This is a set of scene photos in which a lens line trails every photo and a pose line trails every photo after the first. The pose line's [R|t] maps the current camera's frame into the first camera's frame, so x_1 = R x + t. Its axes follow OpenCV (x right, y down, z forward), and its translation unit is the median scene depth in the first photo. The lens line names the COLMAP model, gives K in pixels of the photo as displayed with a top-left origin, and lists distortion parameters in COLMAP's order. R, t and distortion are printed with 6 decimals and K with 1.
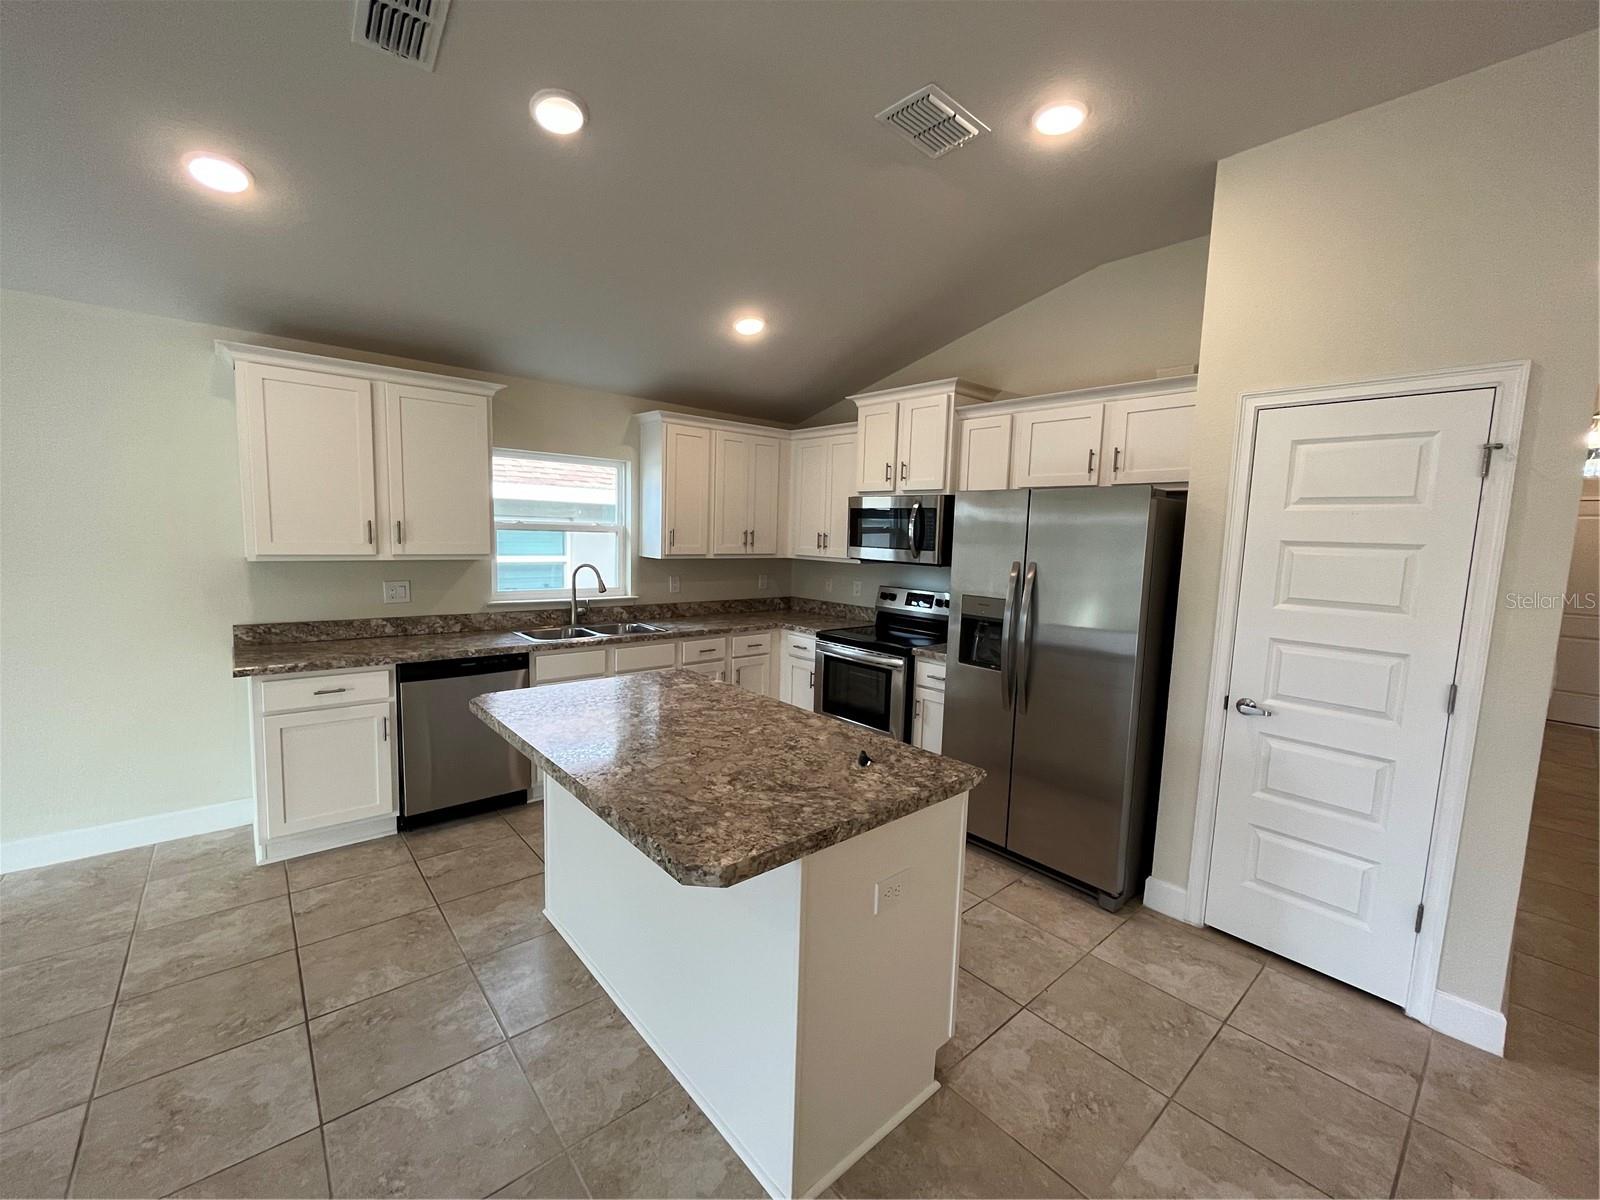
lens RADIAL K [[654.1, 0, 803.0], [0, 654.1, 602.5], [0, 0, 1]] dist [-0.002435, -0.000119]
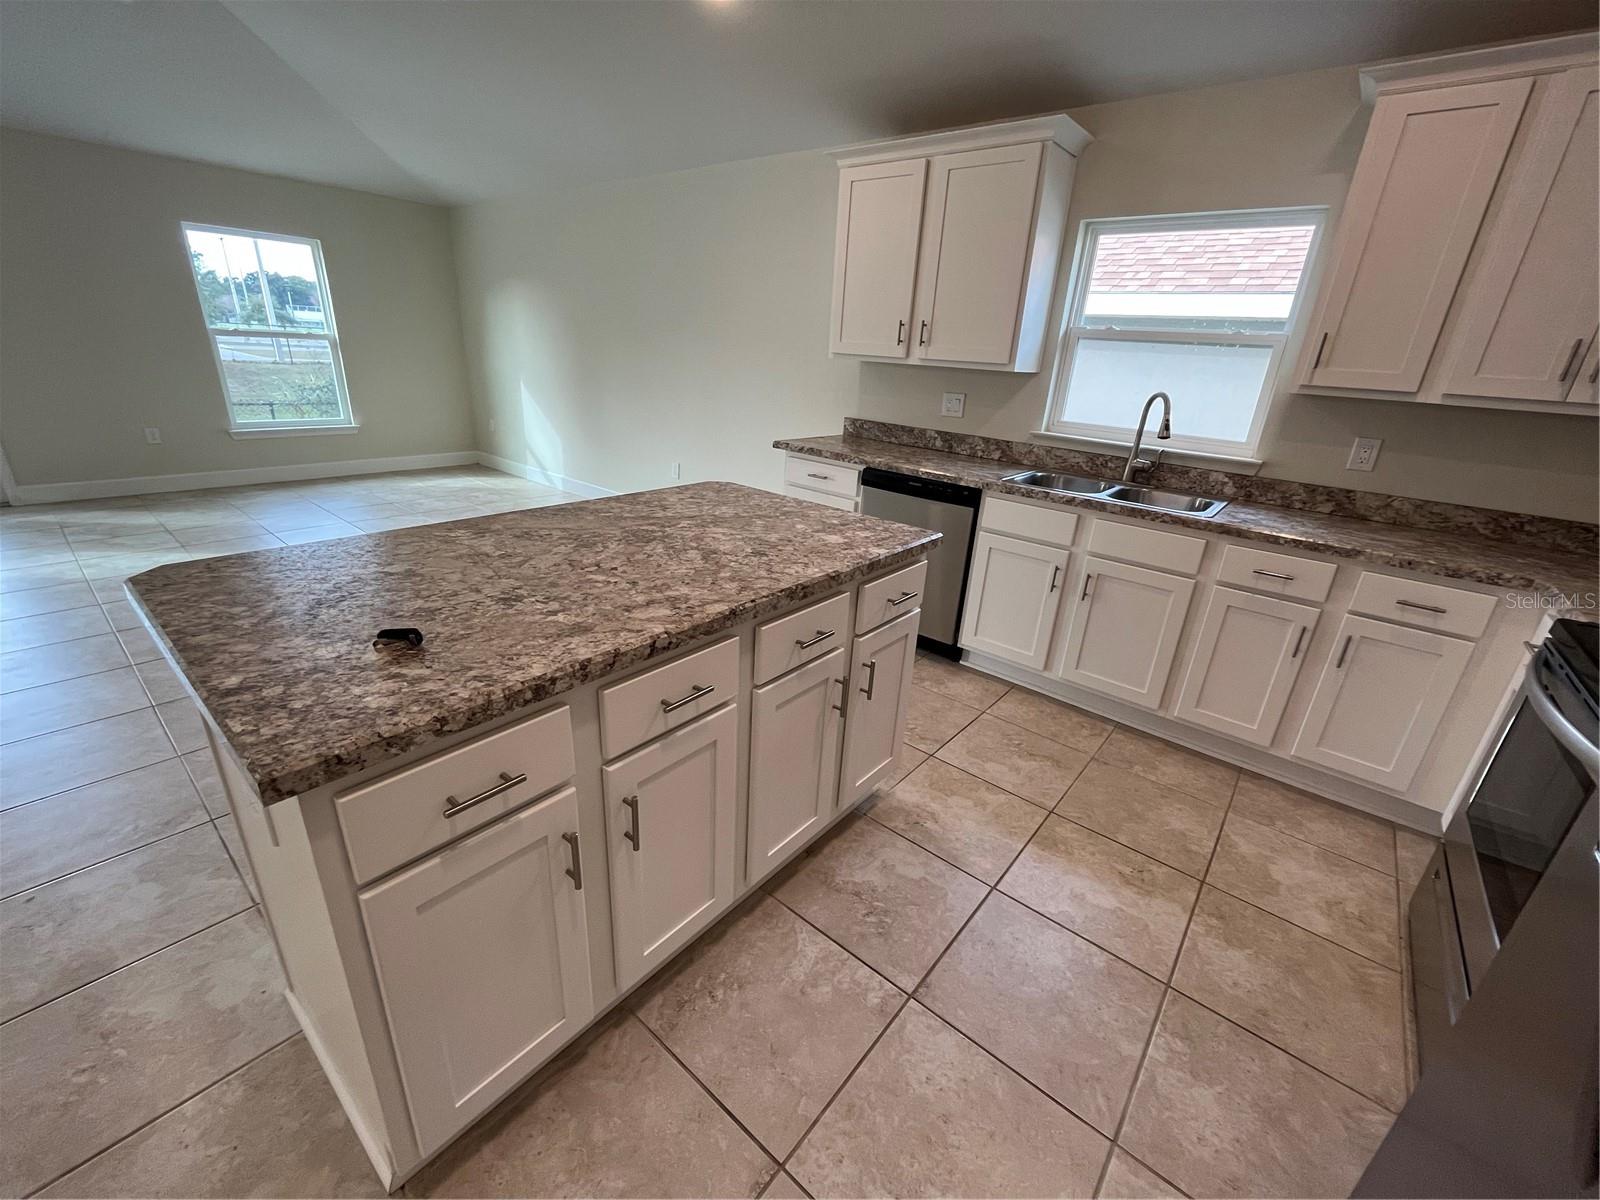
lens RADIAL K [[654.1, 0, 803.7], [0, 654.1, 600.6], [0, 0, 1]] dist [-0.002435, -0.000119]
pose [[0.166025, 0.337906, -0.926421, 0.349573], [-0.161033, 0.936138, 0.312591, -0.012508], [0.972884, 0.097286, 0.209836, 0.643589]]
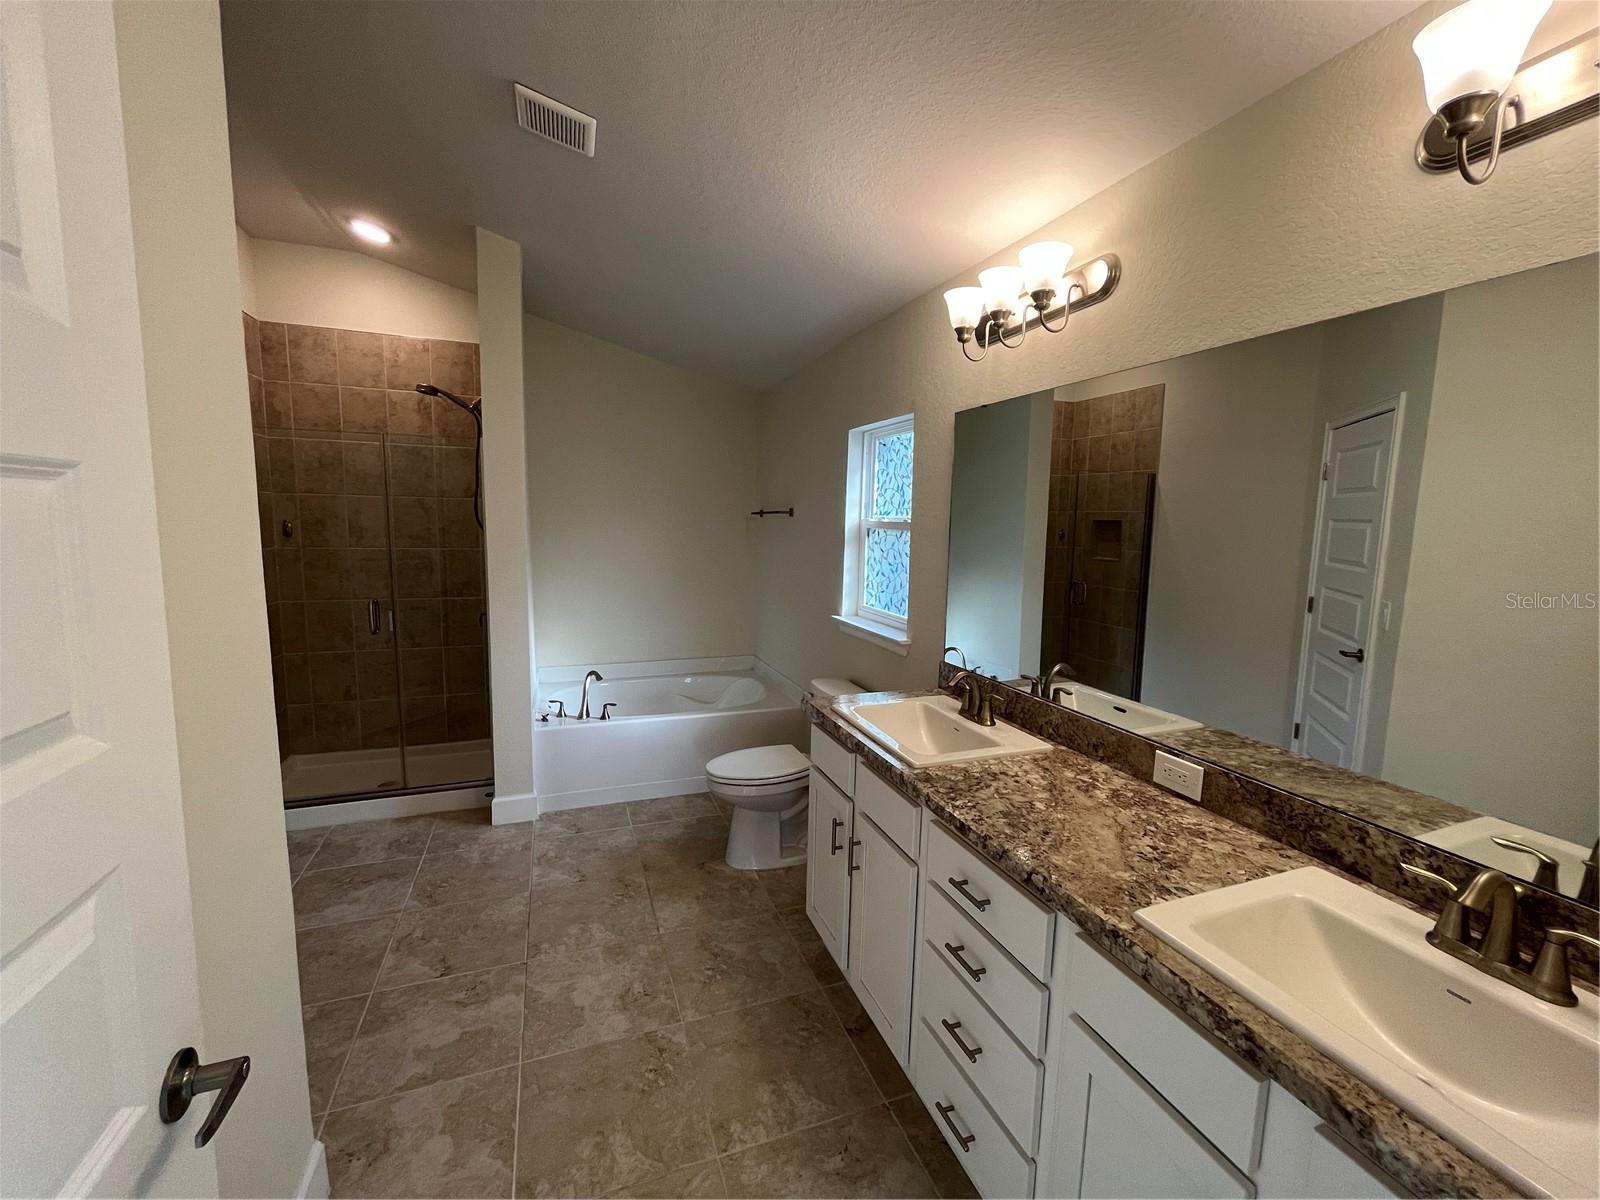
lens RADIAL K [[654.1, 0, 802.7], [0, 654.1, 598.4], [0, 0, 1]] dist [-0.002435, -0.000119]
pose [[0.937680, 0.031774, -0.346043, -0.200632], [-0.030695, 0.999492, 0.008599, -0.018548], [0.346141, 0.002558, 0.938179, 0.137882]]
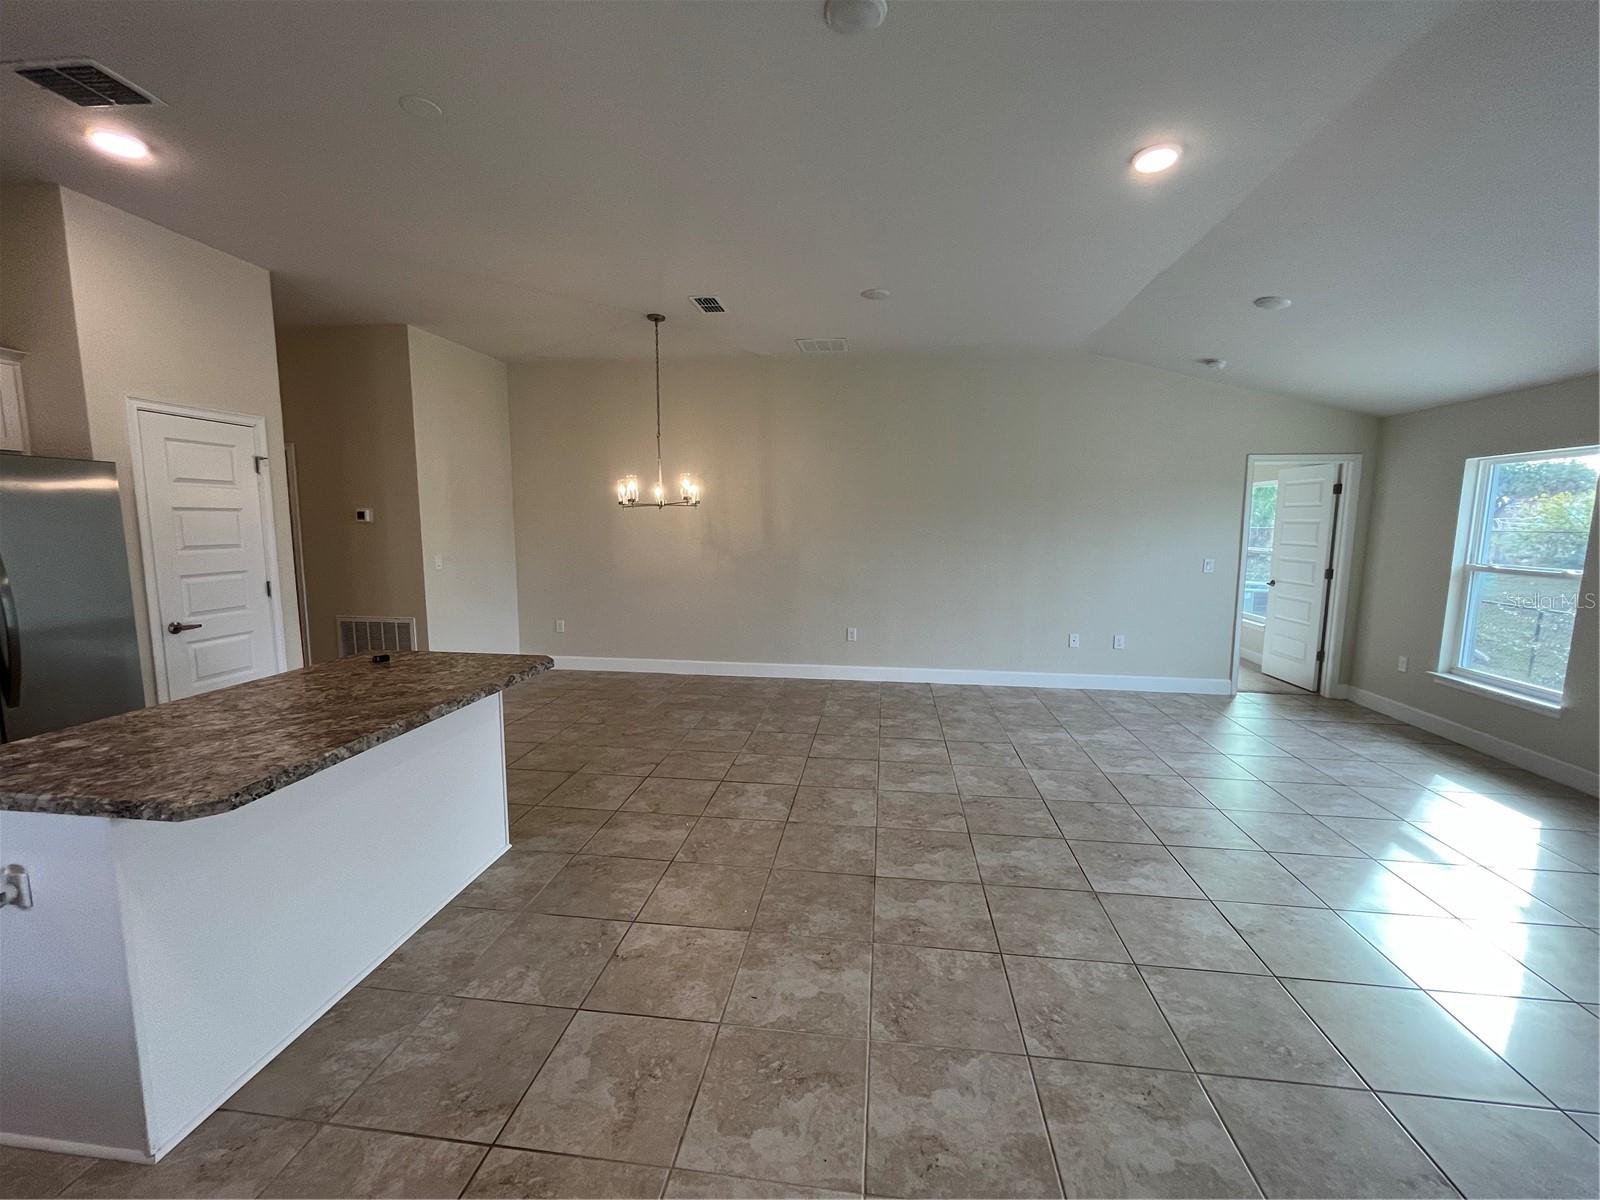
lens RADIAL K [[654.1, 0, 803.3], [0, 654.1, 600.5], [0, 0, 1]] dist [-0.002435, -0.000119]
pose [[-0.667967, -0.127623, 0.733166, -0.886289], [0.052847, 0.974564, 0.217791, -0.093440], [-0.742312, 0.184222, -0.644232, 0.649592]]
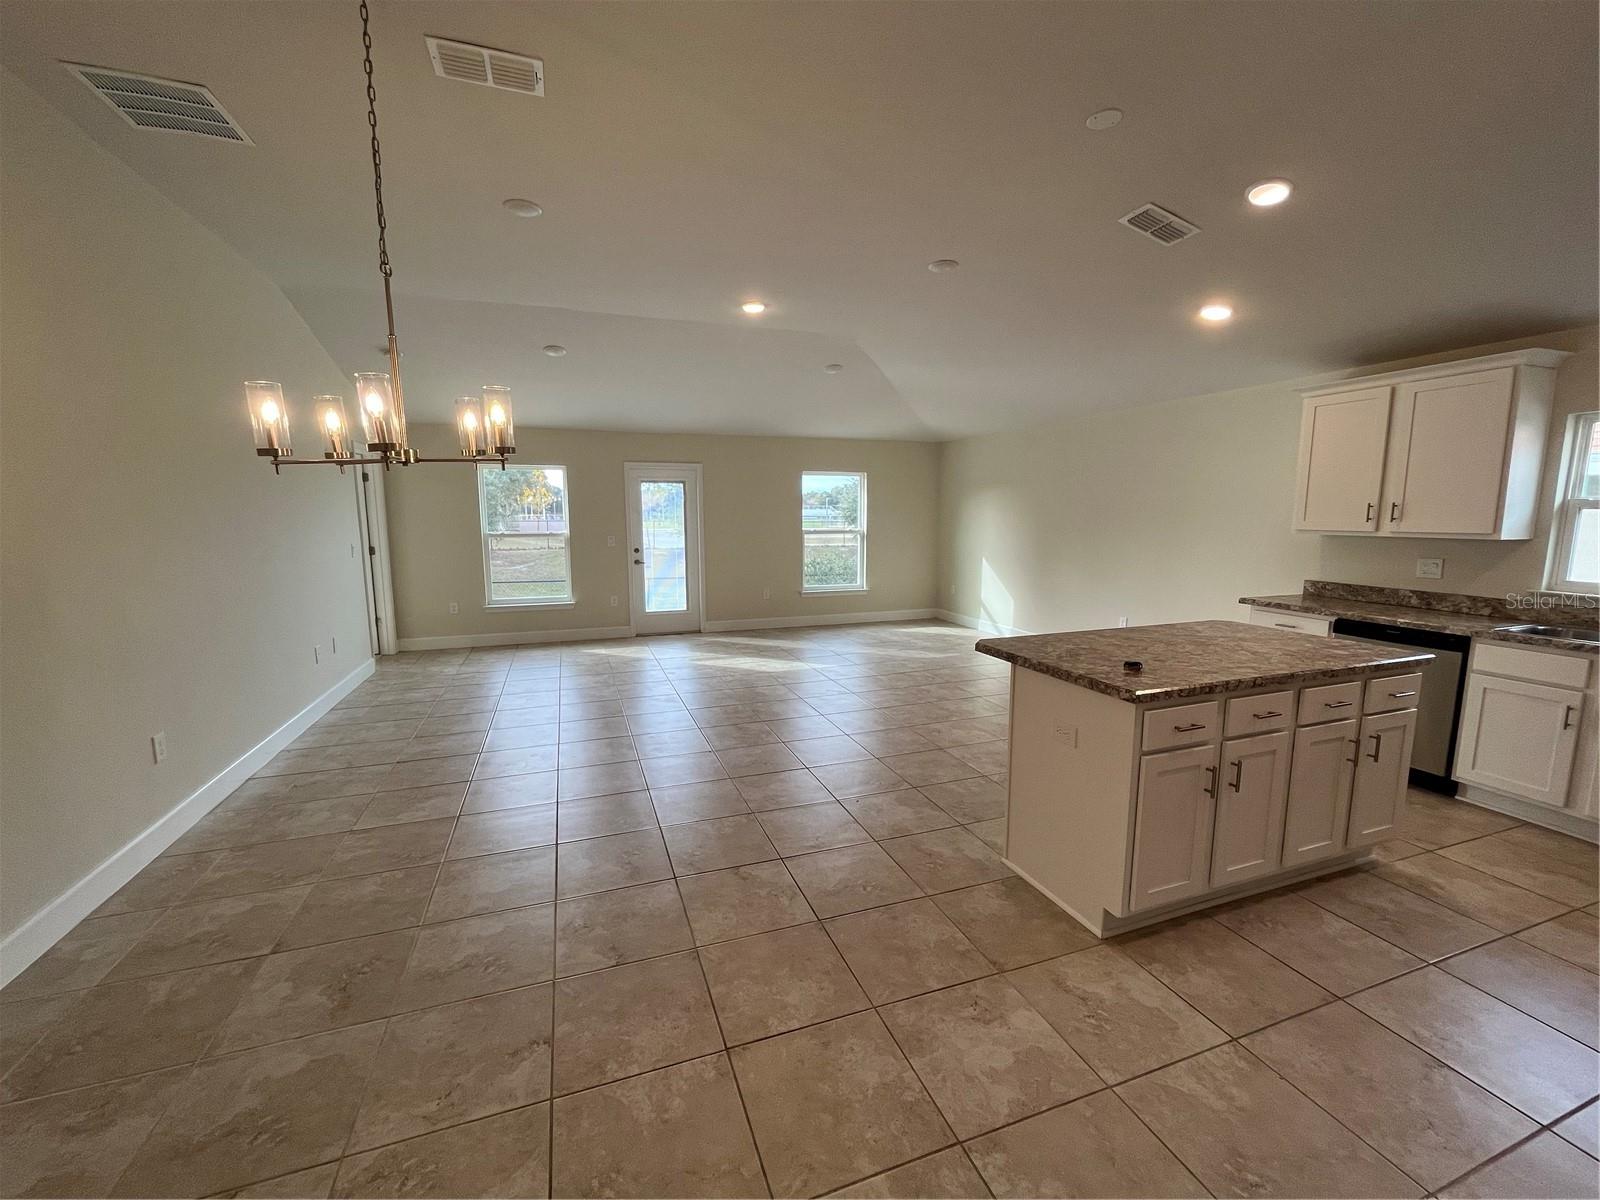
lens RADIAL K [[654.1, 0, 803.0], [0, 654.1, 601.3], [0, 0, 1]] dist [-0.002435, -0.000119]
pose [[-0.356667, 0.095802, -0.929307, 0.810369], [-0.112673, 0.983056, 0.144586, -0.001737], [0.927412, 0.156277, -0.339830, 0.429812]]
